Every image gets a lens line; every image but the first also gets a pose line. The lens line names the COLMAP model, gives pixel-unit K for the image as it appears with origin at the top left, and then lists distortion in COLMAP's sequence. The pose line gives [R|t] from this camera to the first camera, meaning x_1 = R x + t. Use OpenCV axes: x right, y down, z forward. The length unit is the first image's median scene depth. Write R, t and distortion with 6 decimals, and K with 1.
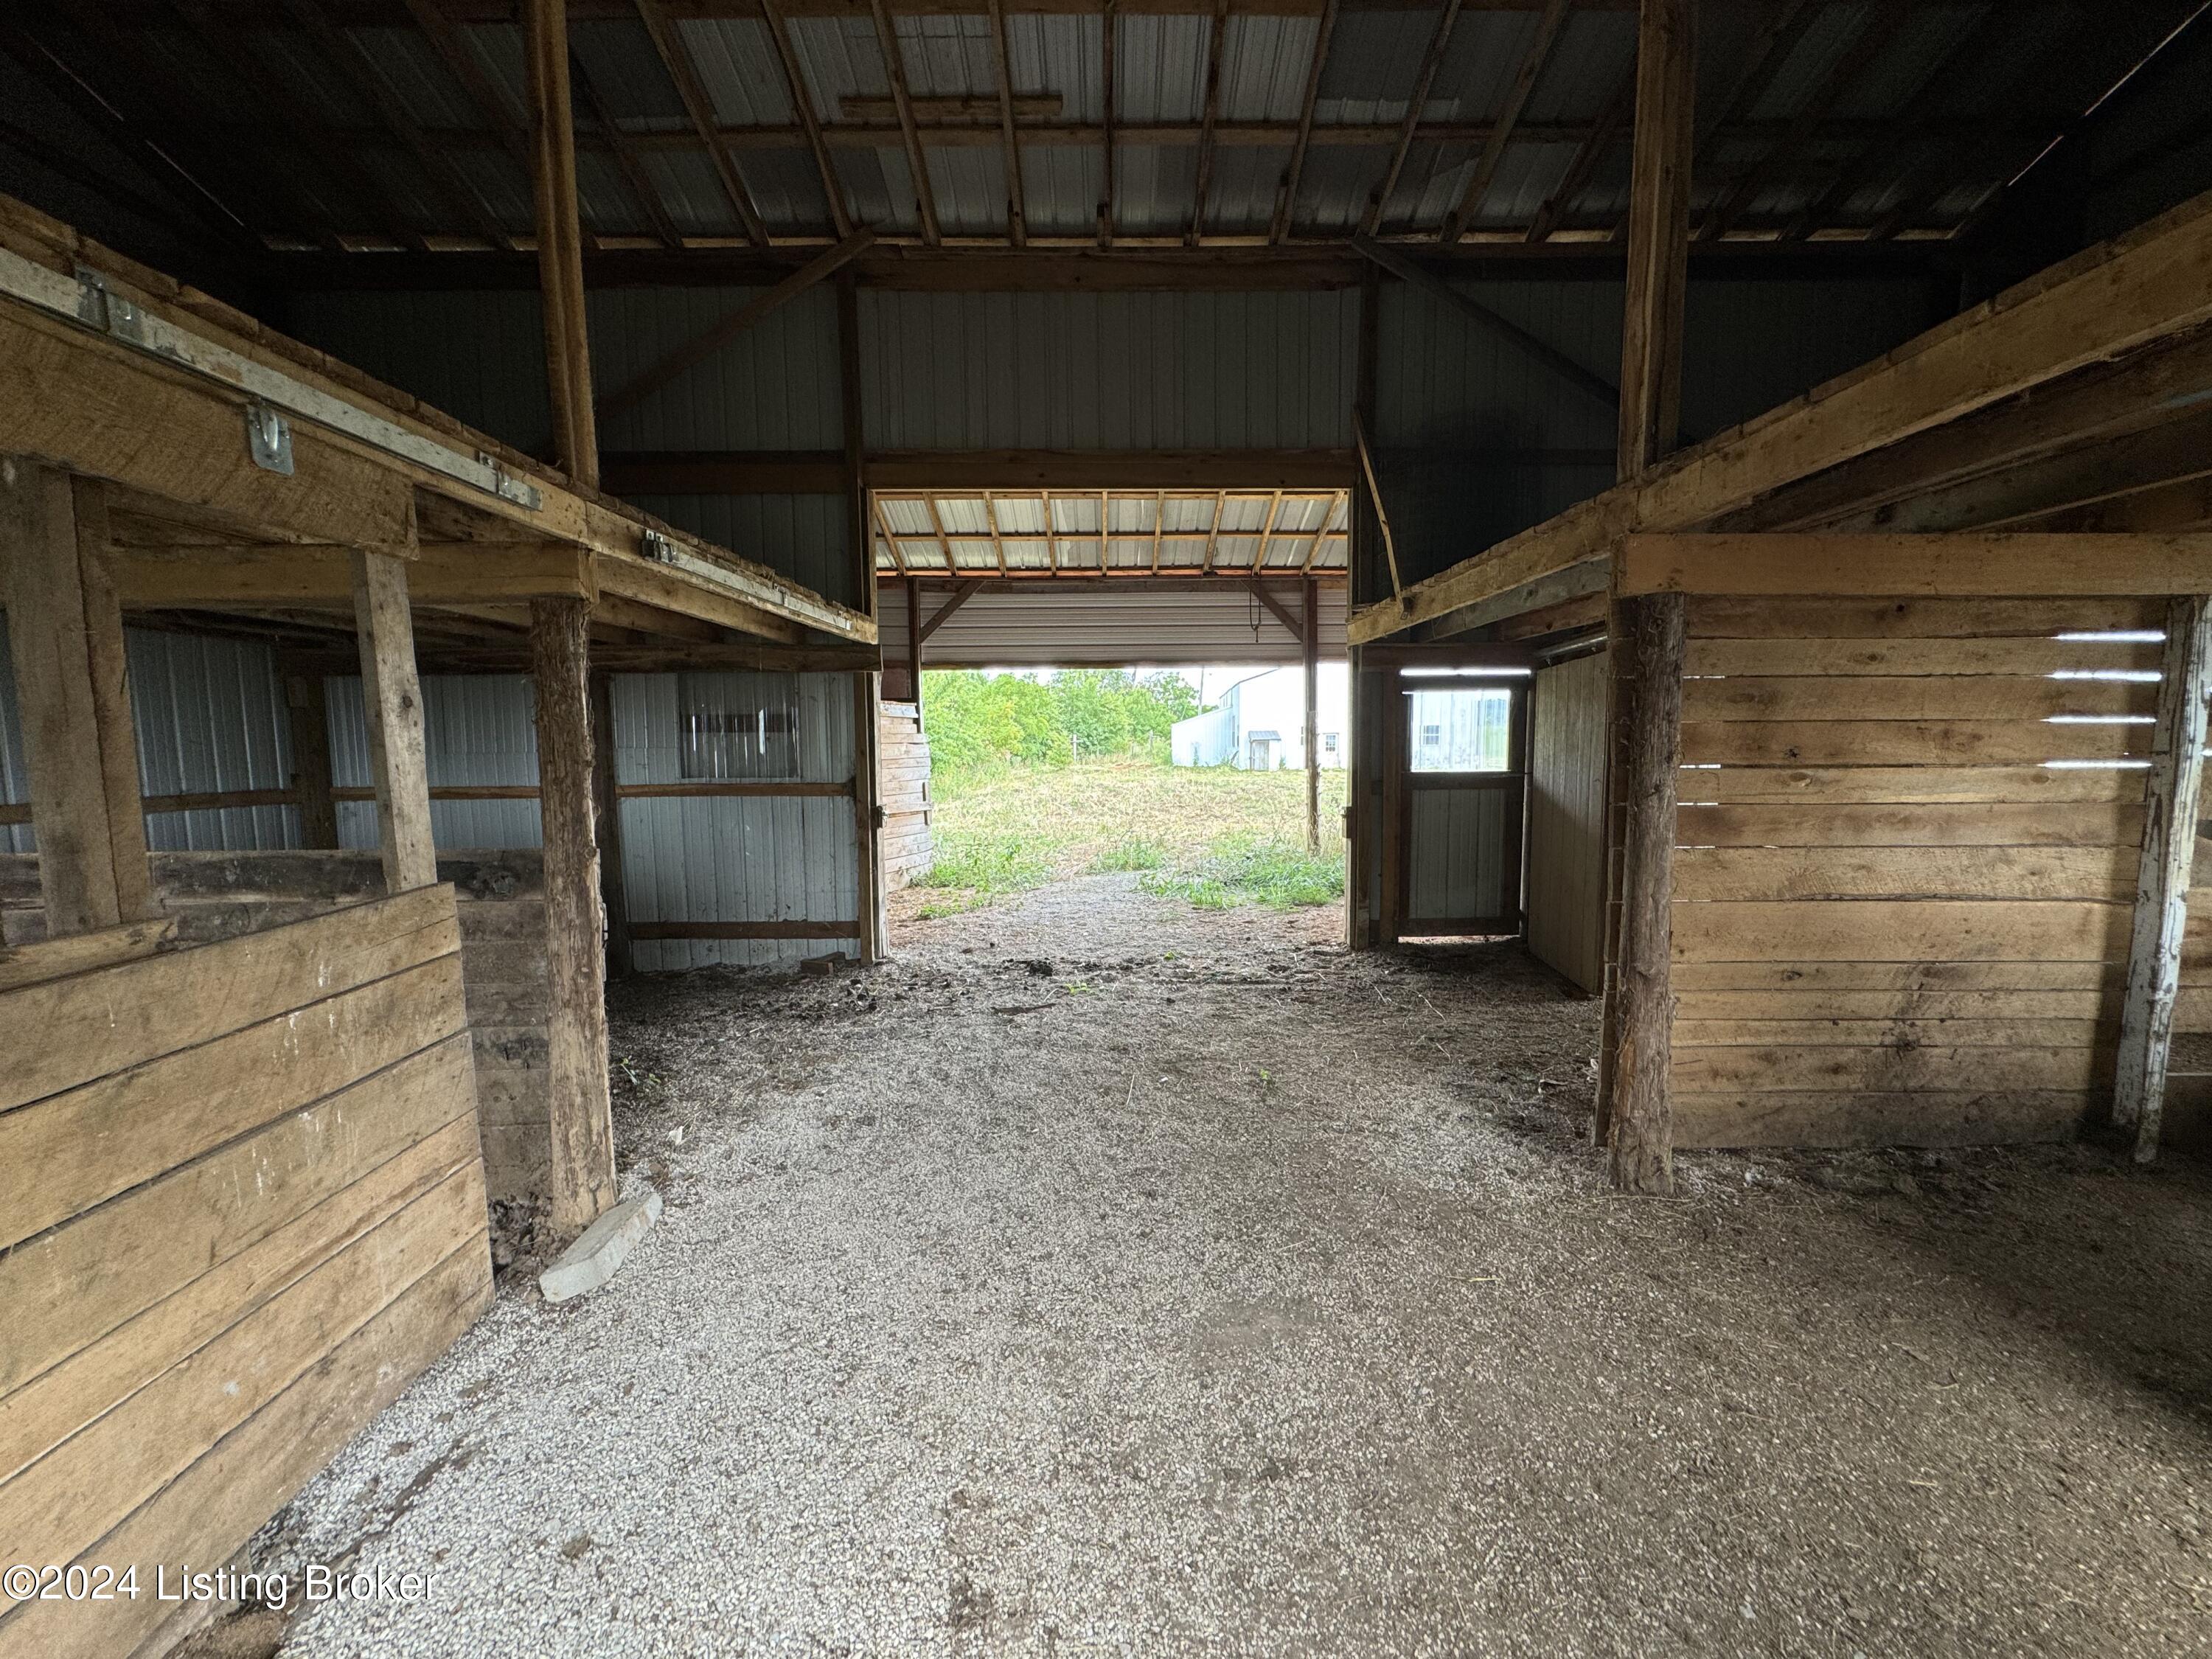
lens RADIAL K [[880.0, 0, 1105.5], [0, 880.0, 830.7], [0, 0, 1]] dist [-0.001006, -0.000089]
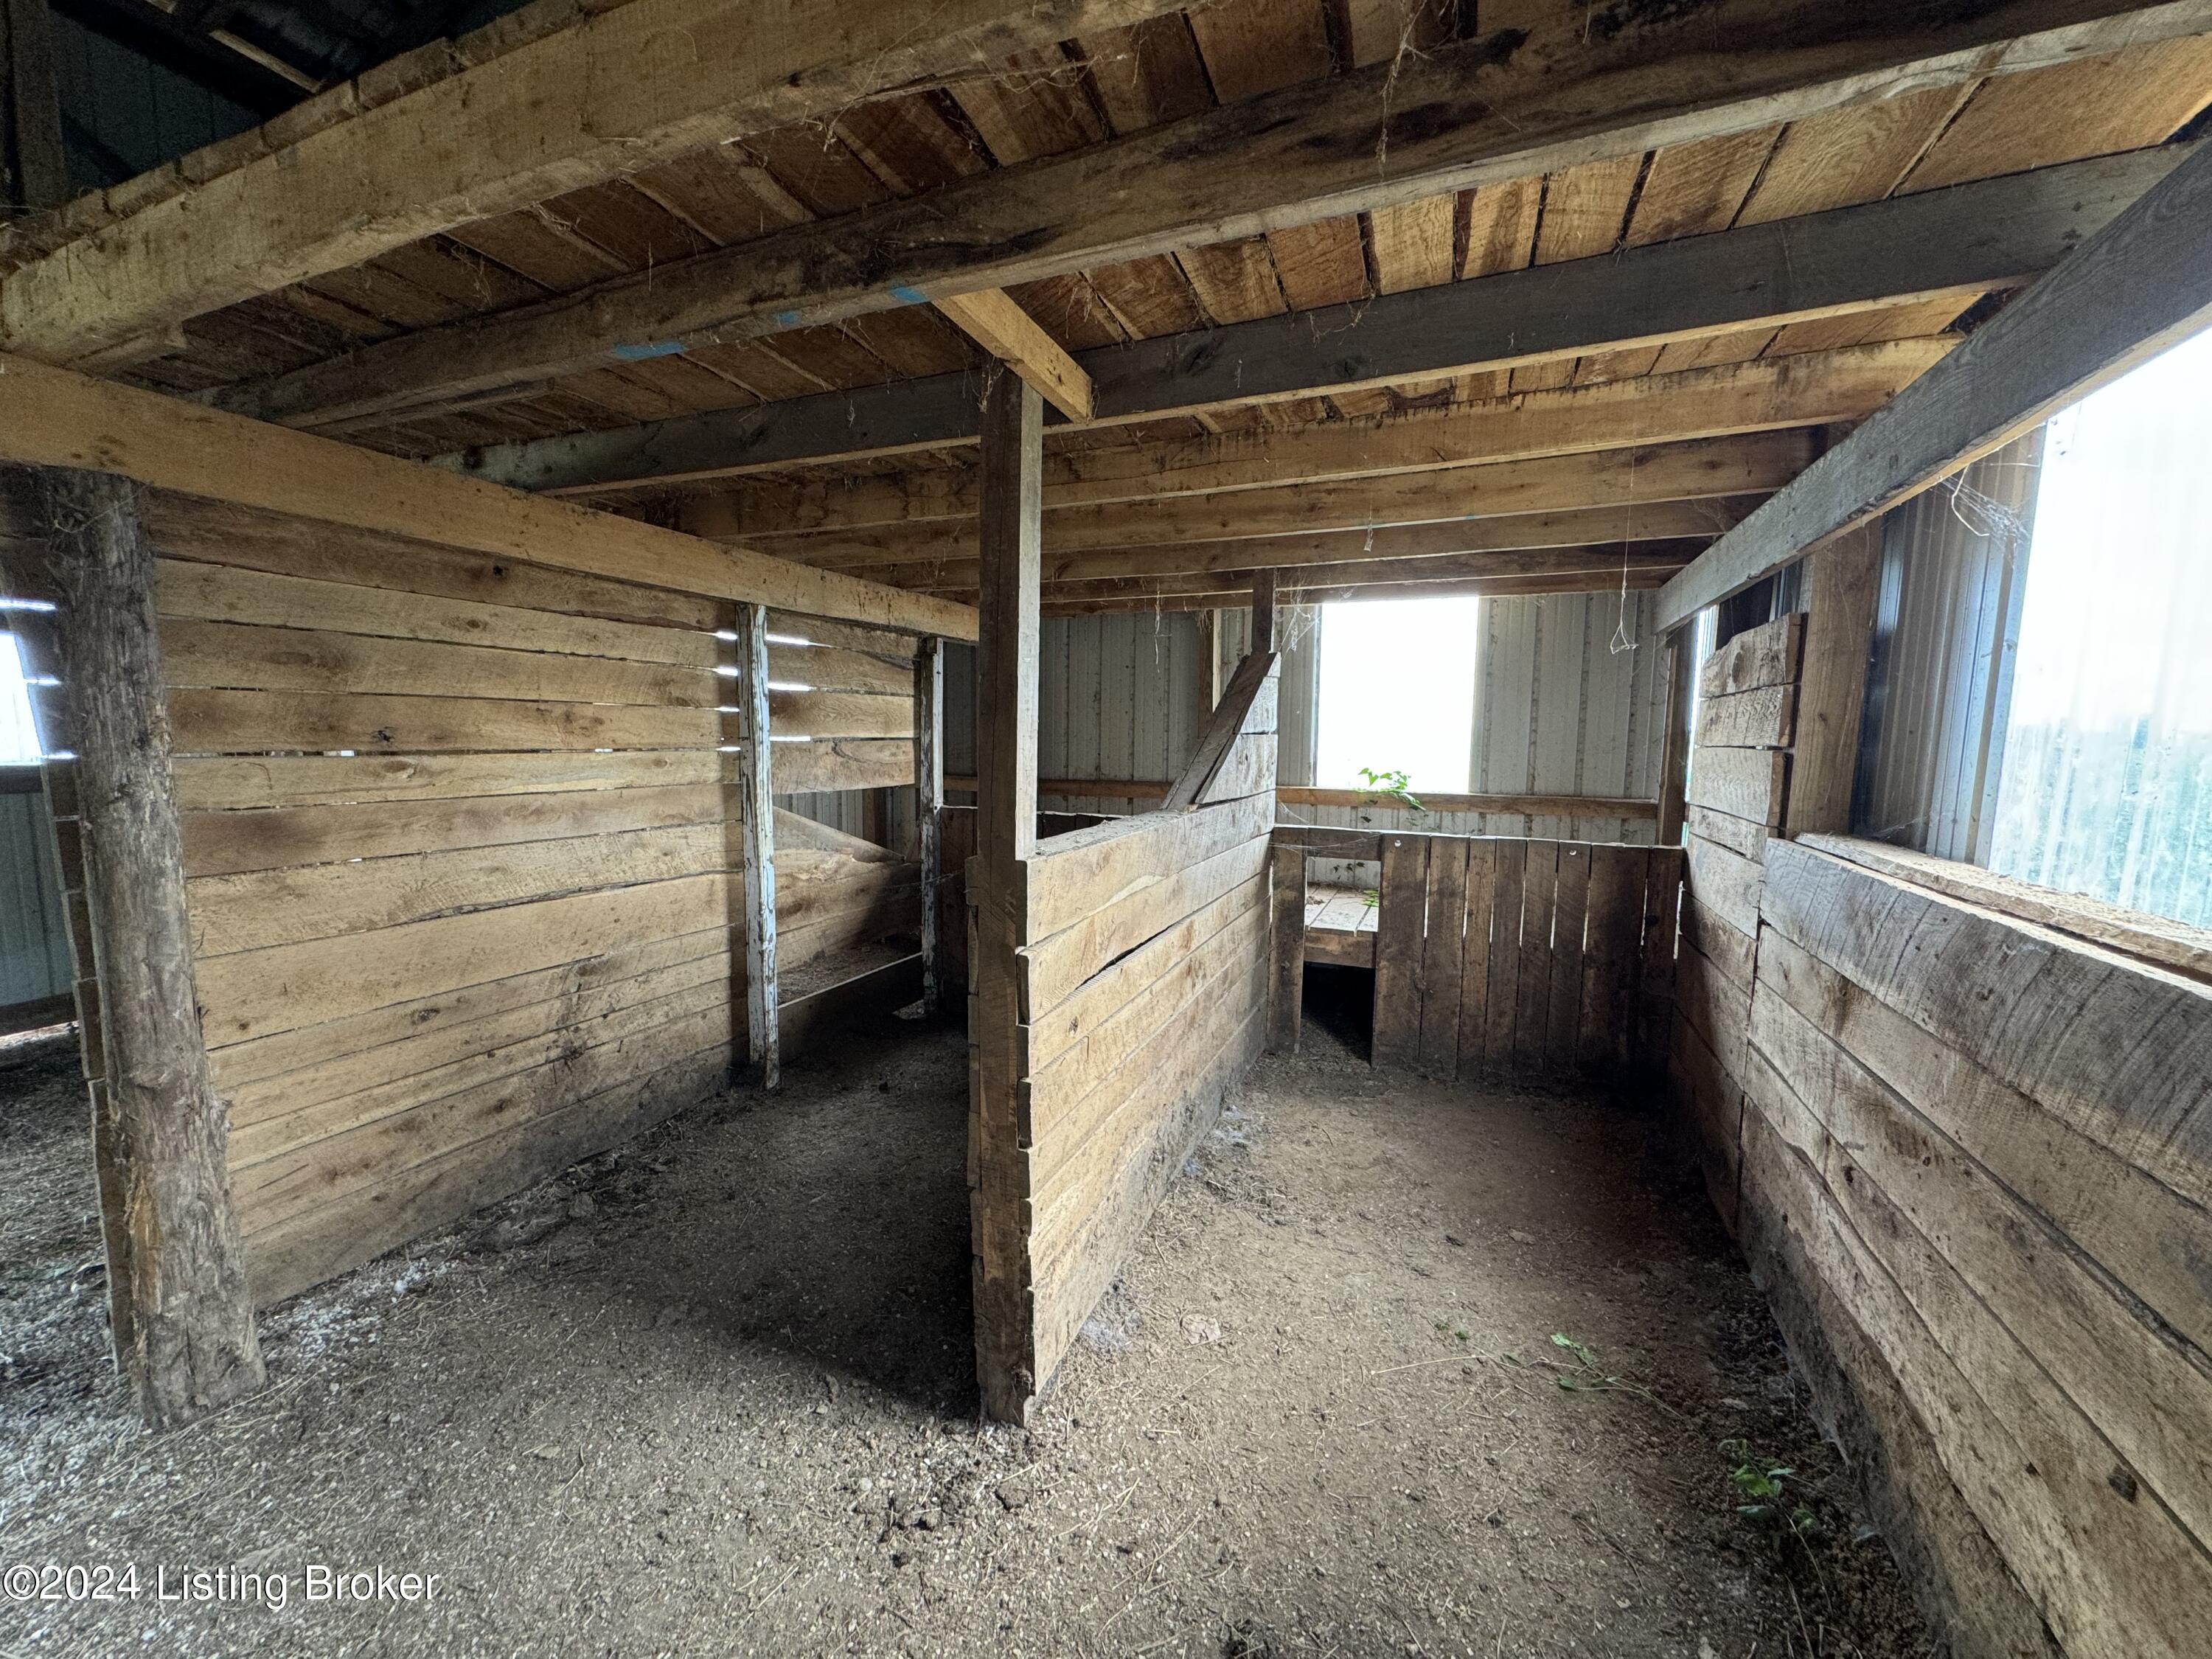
lens RADIAL K [[880.0, 0, 1105.8], [0, 880.0, 834.4], [0, 0, 1]] dist [-0.001006, -0.000089]
pose [[0.385116, -0.093483, 0.918121, 0.307084], [0.076132, 0.994683, 0.069344, -0.007128], [-0.919723, 0.043193, 0.390185, 0.115576]]
